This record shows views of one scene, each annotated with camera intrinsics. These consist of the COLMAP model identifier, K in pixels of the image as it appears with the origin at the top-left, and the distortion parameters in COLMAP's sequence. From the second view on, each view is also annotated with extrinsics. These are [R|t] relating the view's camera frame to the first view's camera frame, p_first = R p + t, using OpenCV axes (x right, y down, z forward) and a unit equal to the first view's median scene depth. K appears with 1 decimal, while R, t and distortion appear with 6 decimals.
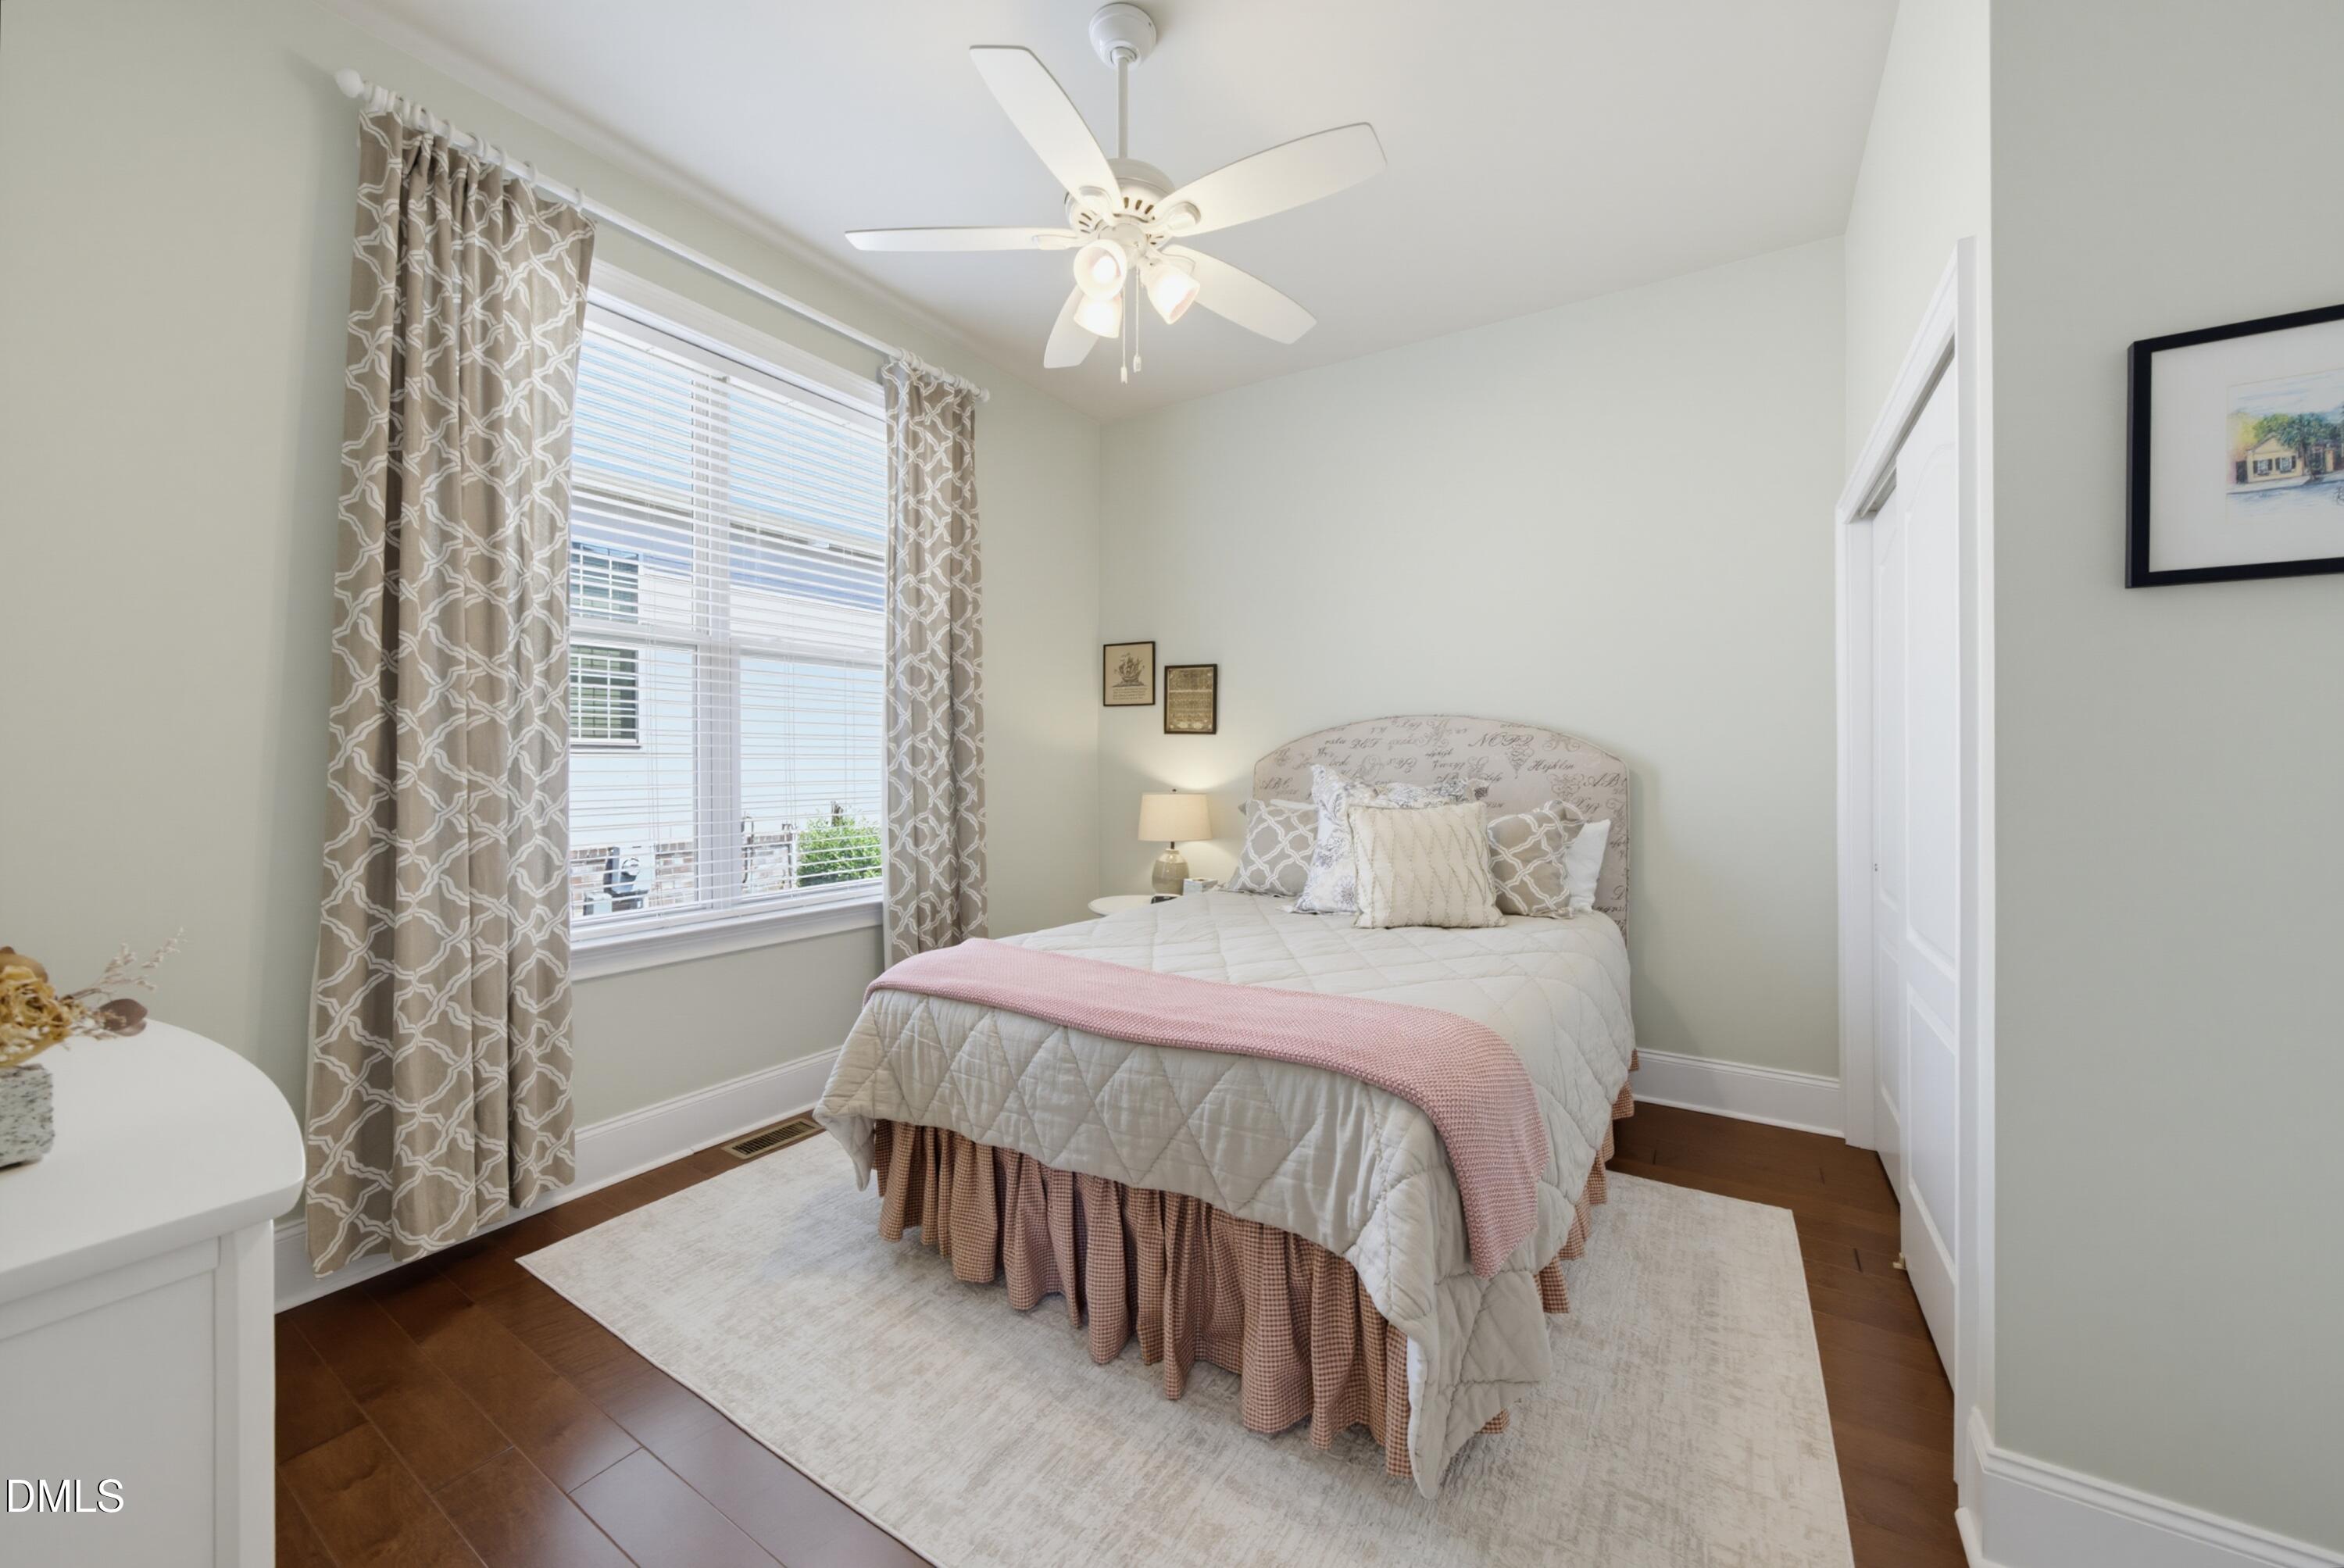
lens RADIAL K [[865.4, 0, 1177.7], [0, 865.4, 756.9], [0, 0, 1]] dist [-0.012385, 0.000015]
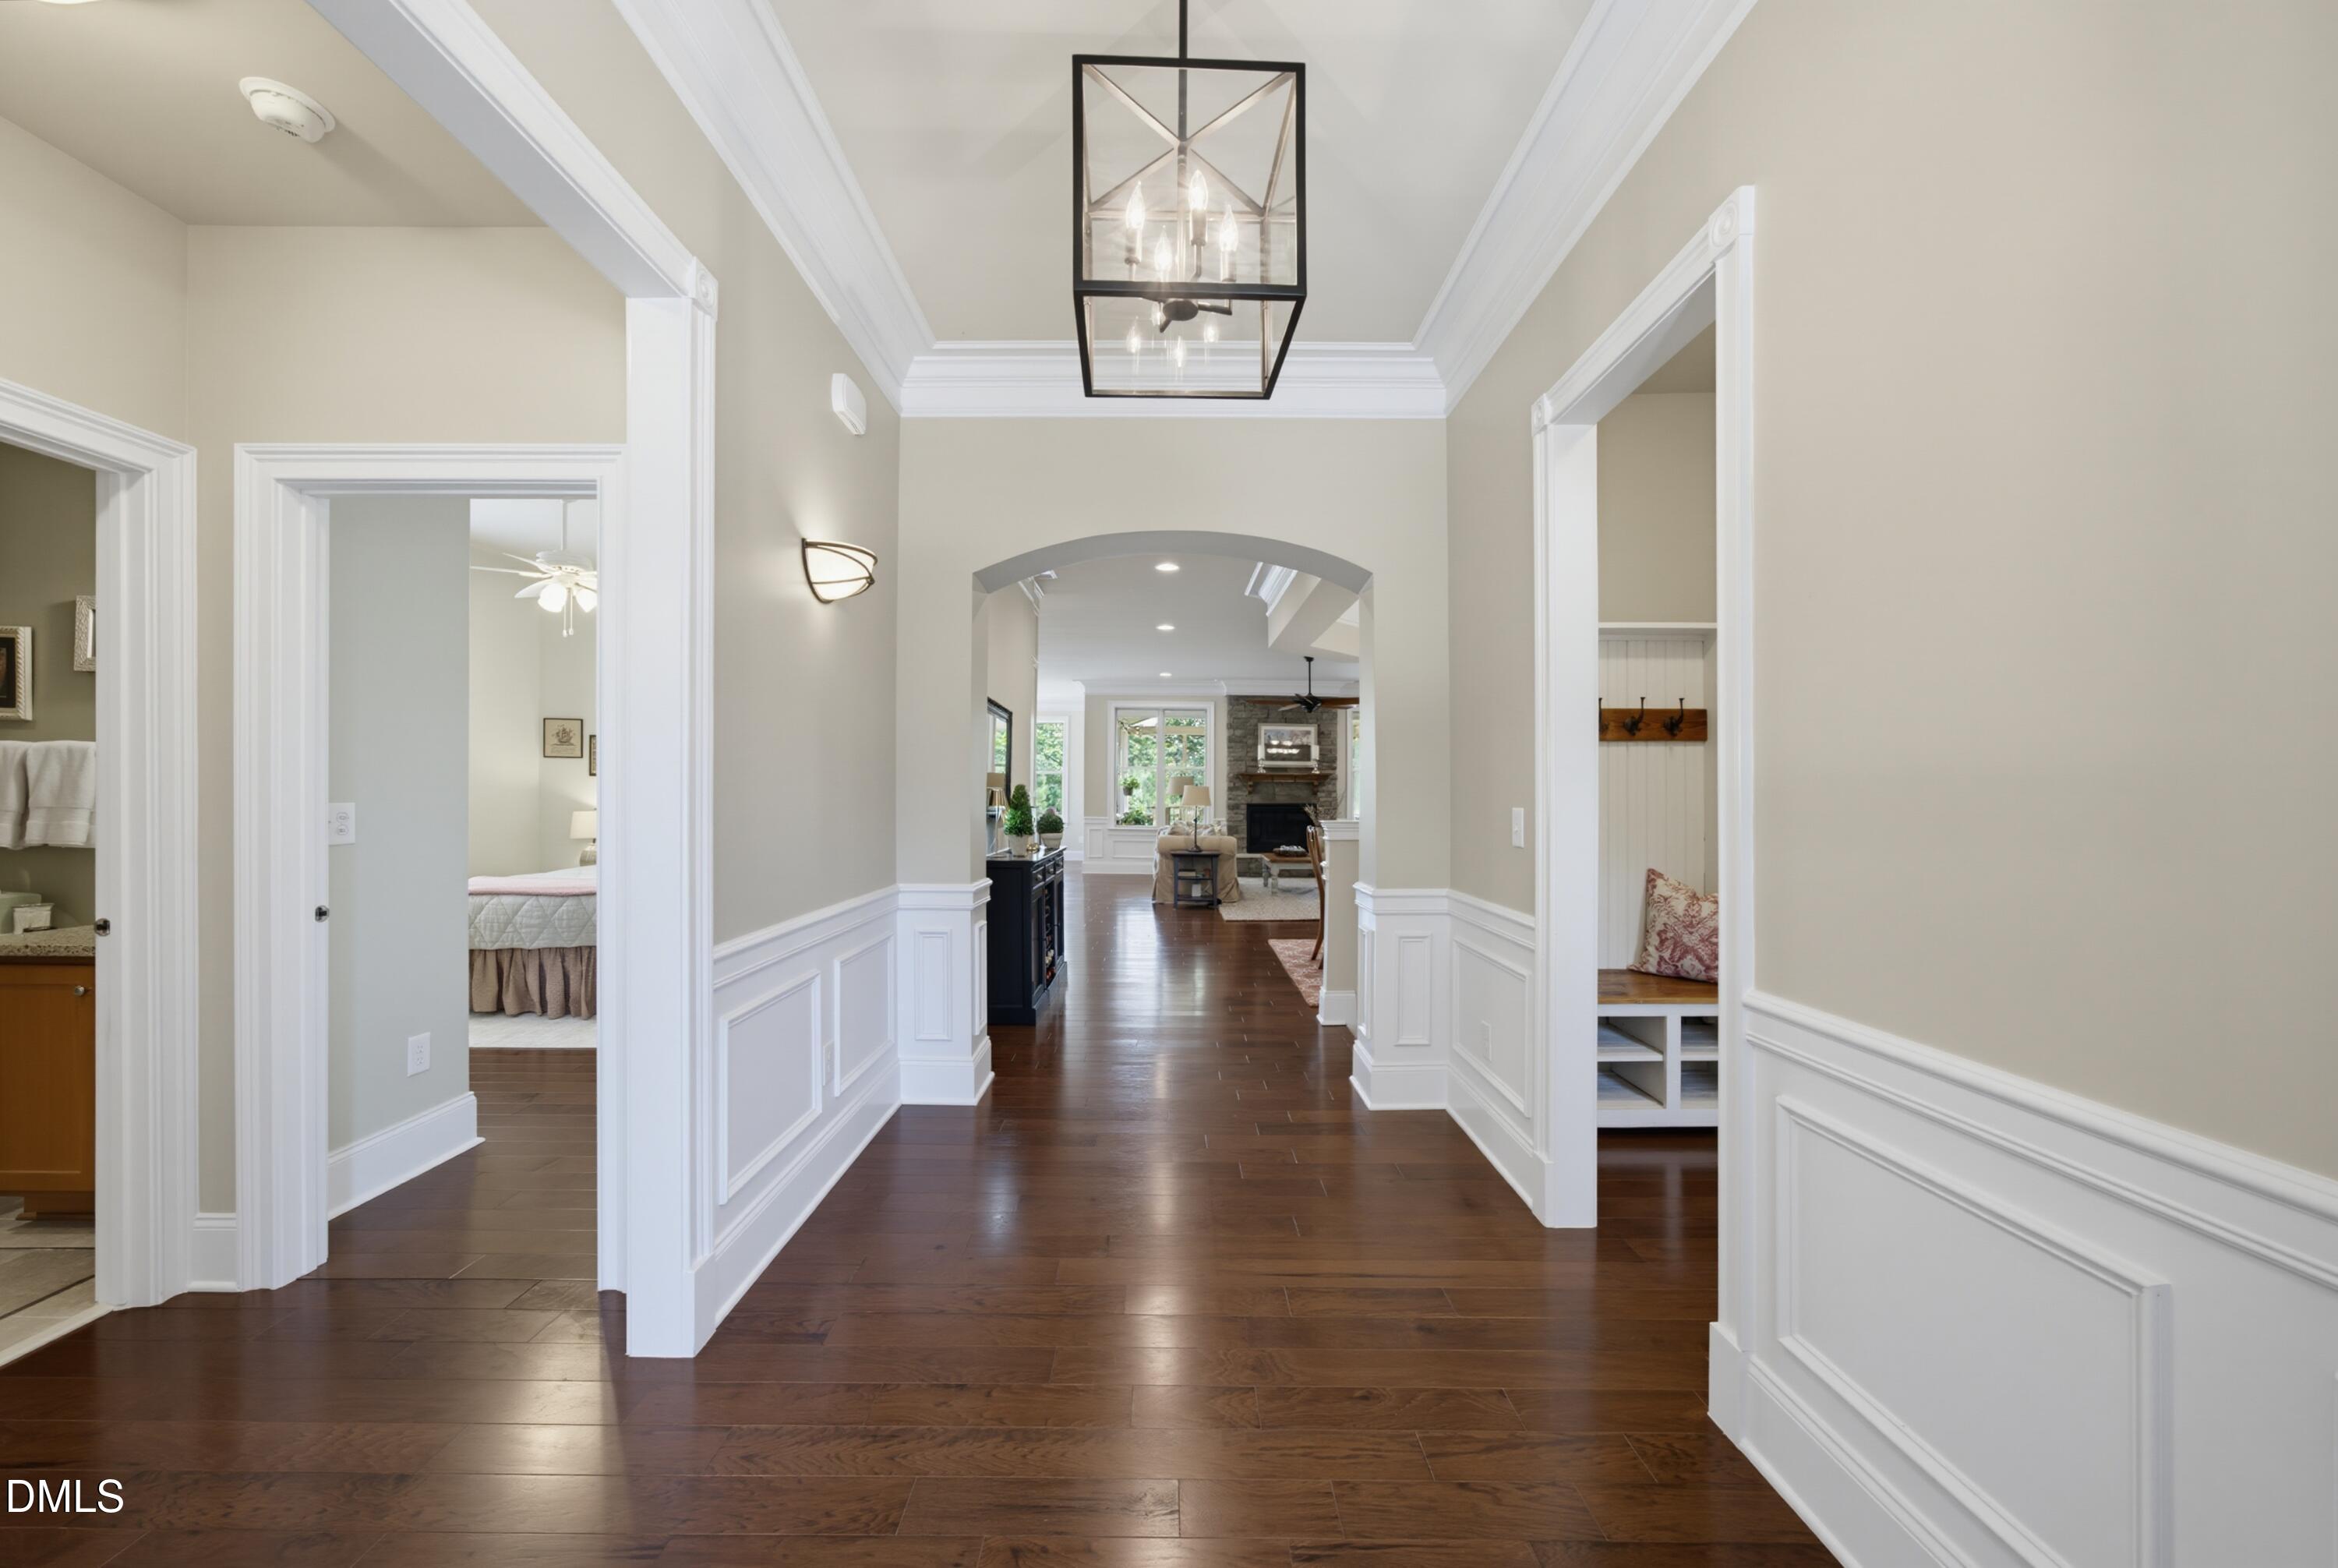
lens RADIAL K [[863.2, 0, 1174.7], [0, 863.2, 756.9], [0, 0, 1]] dist [-0.012385, 0.000015]
pose [[0.841752, 0.003149, 0.539855, 0.088117], [0.014768, 0.999474, -0.028856, 0.002600], [-0.539662, 0.032262, 0.841263, -2.111264]]
